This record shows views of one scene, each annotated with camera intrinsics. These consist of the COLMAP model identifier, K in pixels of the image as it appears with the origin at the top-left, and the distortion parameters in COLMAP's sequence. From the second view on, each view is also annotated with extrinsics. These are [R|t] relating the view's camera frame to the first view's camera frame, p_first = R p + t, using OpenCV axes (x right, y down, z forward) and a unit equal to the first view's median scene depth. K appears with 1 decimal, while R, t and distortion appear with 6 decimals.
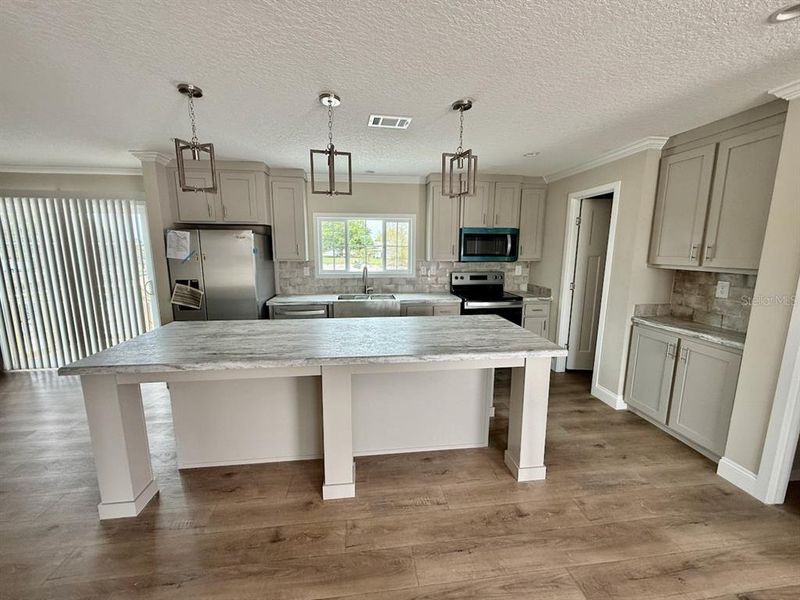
lens RADIAL K [[319.2, 0, 397.4], [0, 319.2, 297.3], [0, 0, 1]] dist [-0.002017, 0.000795]
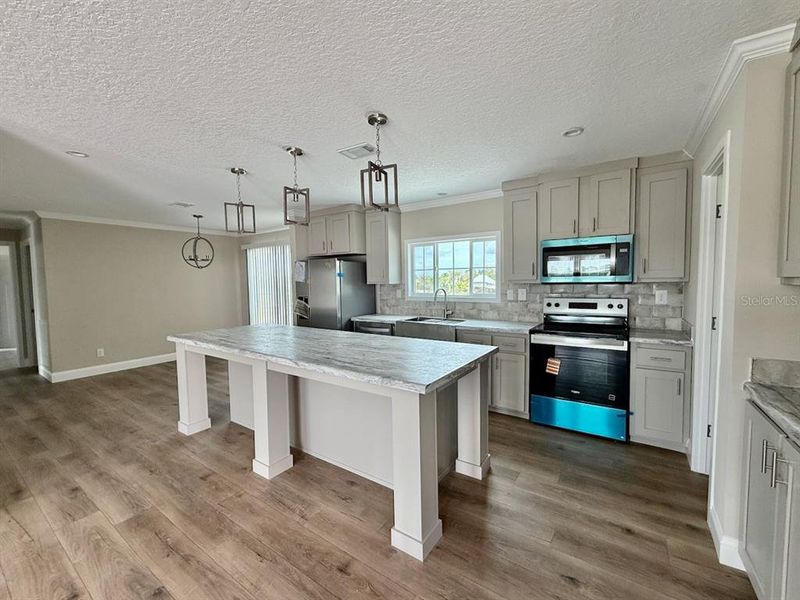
lens RADIAL K [[329.3, 0, 402.1], [0, 329.3, 300.5], [0, 0, 1]] dist [0.000561, -0.000506]
pose [[0.755335, 0.026200, -0.654814, 0.718382], [-0.083373, 0.994923, -0.056364, 0.006693], [0.650013, 0.097168, 0.753685, 0.255168]]
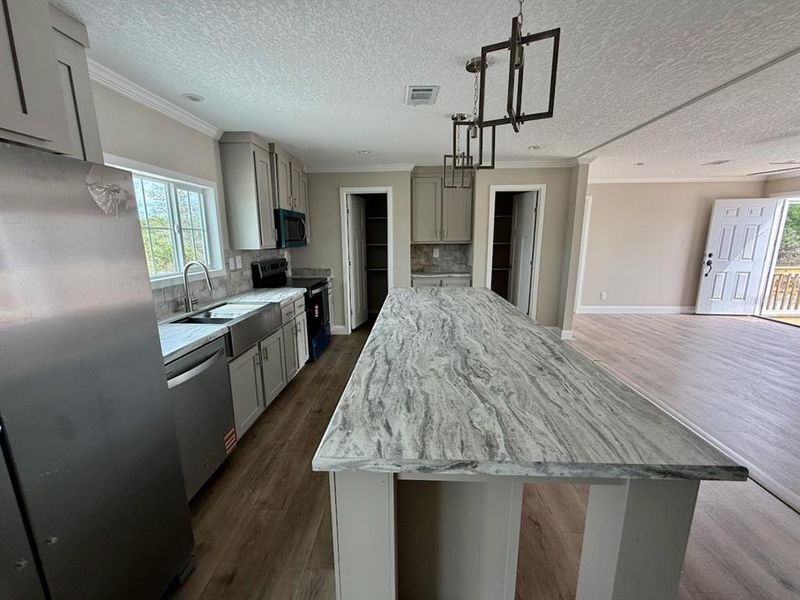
lens RADIAL K [[319.2, 0, 395.3], [0, 319.2, 299.2], [0, 0, 1]] dist [-0.002017, 0.000795]
pose [[0.183514, -0.195145, 0.963453, -0.928036], [0.162558, 0.972628, 0.166040, -0.108164], [-0.969483, 0.126146, 0.210214, 0.814846]]
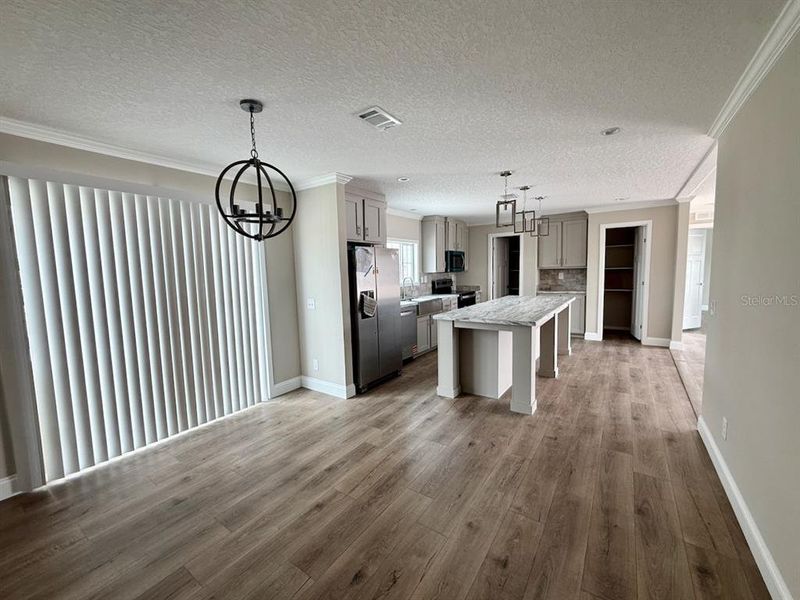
lens RADIAL K [[319.2, 0, 397.0], [0, 319.2, 299.8], [0, 0, 1]] dist [-0.002017, 0.000795]
pose [[0.676542, -0.090558, 0.730815, -1.713795], [0.142657, 0.989727, -0.009422, 0.002234], [-0.722454, 0.110630, 0.682511, 0.193833]]
